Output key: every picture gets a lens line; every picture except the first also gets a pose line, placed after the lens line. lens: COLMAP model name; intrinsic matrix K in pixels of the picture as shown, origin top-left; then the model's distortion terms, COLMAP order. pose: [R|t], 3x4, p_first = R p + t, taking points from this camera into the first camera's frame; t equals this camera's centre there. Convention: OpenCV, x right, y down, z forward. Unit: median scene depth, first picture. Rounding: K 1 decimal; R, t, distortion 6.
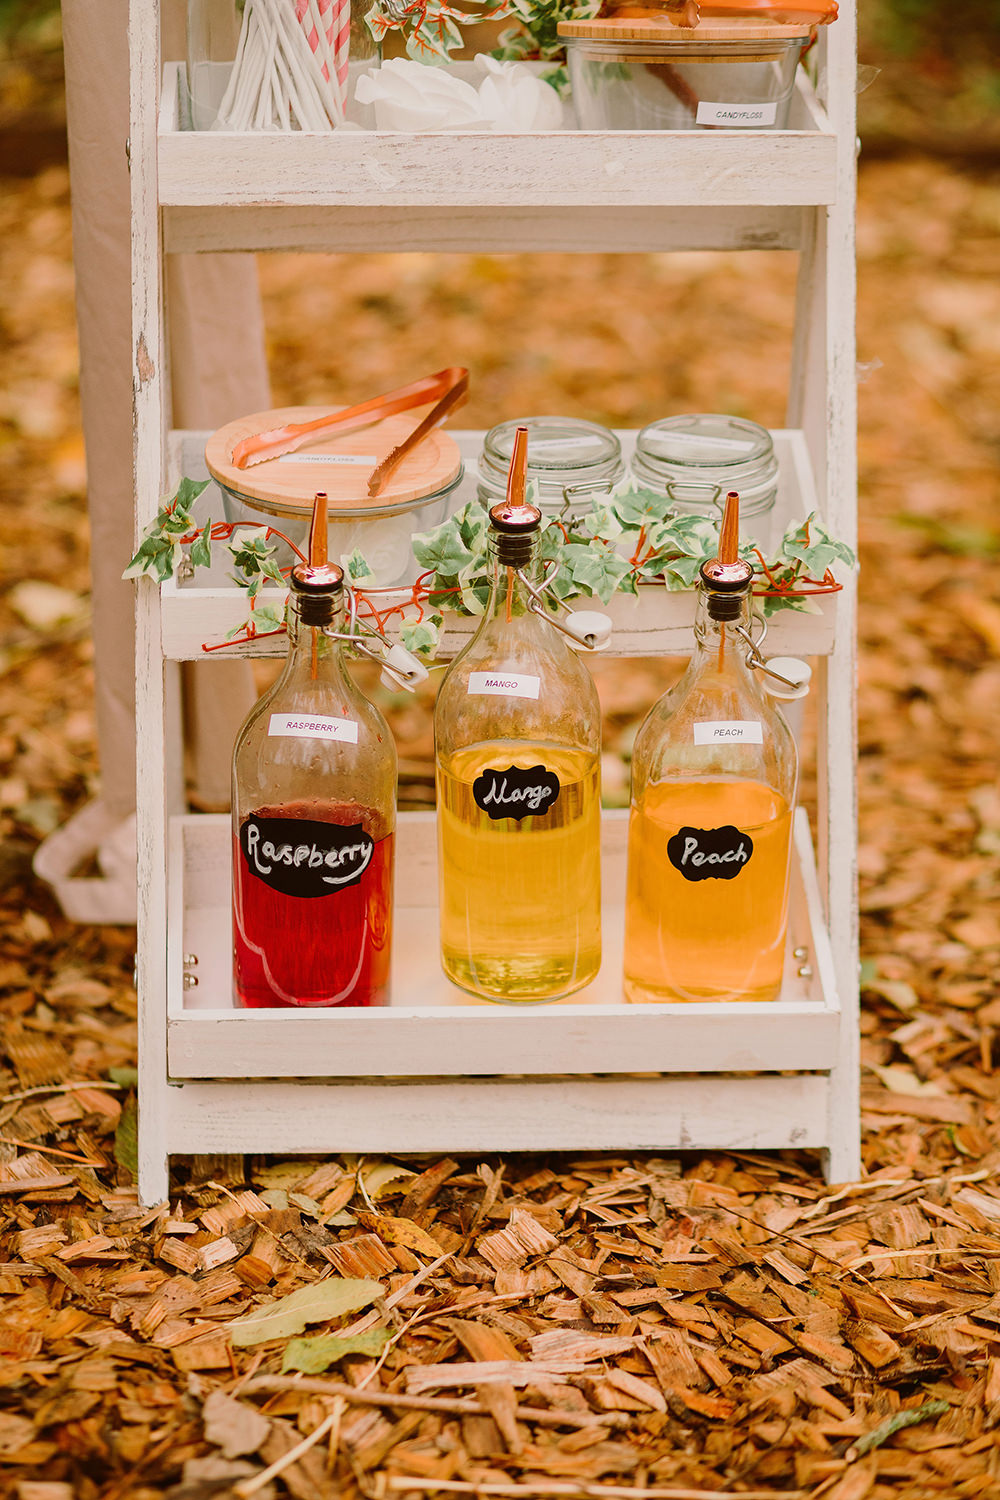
lens RADIAL K [[3797.4, 0, 508.8], [0, 3797.4, 757.2], [0, 0, 1]] dist [-0.118504, 0.000000]
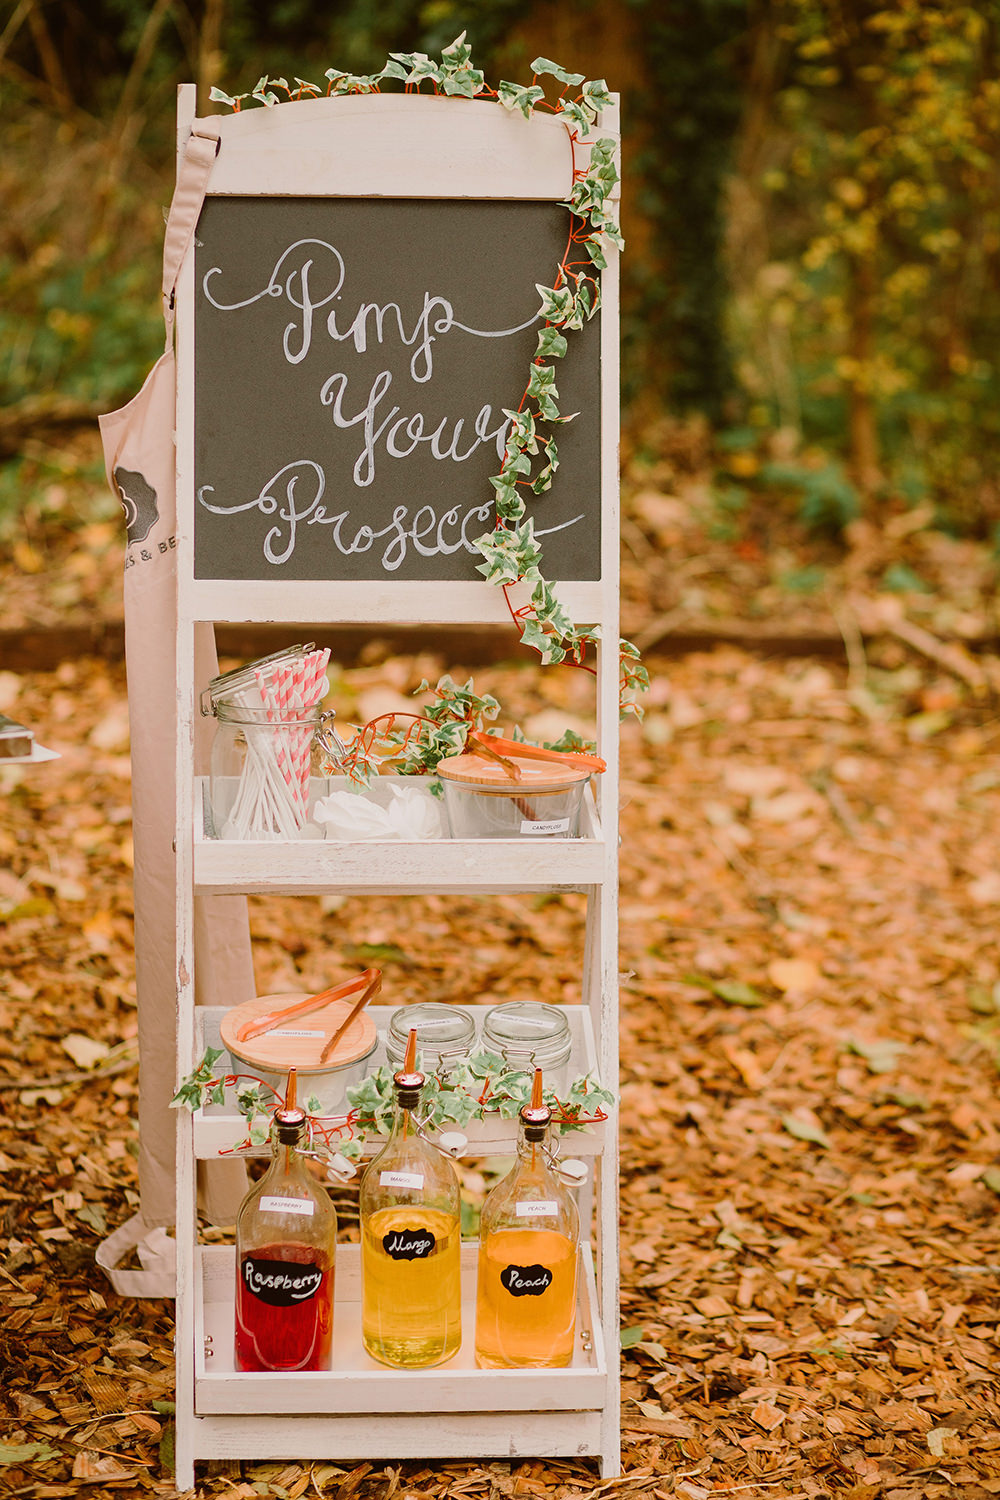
lens RADIAL K [[3797.4, 0, 488.0], [0, 3797.4, 744.4], [0, 0, 1]] dist [-0.118504, 0.000000]
pose [[0.999835, 0.004732, 0.017529, 0.006144], [-0.003762, 0.998480, -0.054980, -0.112921], [-0.017762, 0.054905, 0.998334, -0.637298]]
